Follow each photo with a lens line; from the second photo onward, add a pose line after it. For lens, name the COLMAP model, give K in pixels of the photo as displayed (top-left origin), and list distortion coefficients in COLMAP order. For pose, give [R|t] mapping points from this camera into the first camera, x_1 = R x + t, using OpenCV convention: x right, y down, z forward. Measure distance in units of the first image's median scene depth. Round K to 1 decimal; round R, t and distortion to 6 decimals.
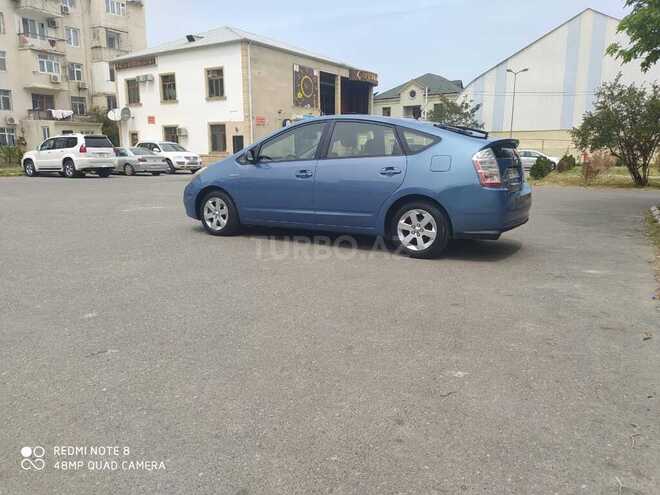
lens RADIAL K [[498.4, 0, 335.8], [0, 498.4, 249.4], [0, 0, 1]] dist [0.043395, -0.045244]
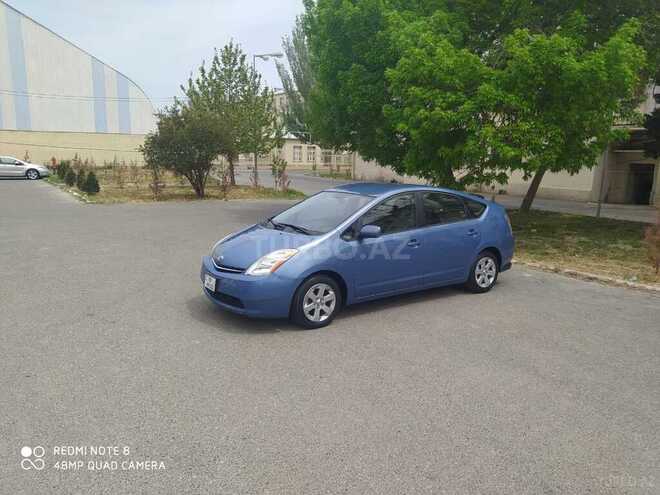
lens RADIAL K [[498.4, 0, 335.2], [0, 498.4, 246.7], [0, 0, 1]] dist [0.043395, -0.045244]
pose [[0.423071, -0.162375, 0.891429, -0.247811], [0.151744, 0.982615, 0.106967, -0.064218], [-0.893300, 0.090014, 0.440355, 0.153586]]
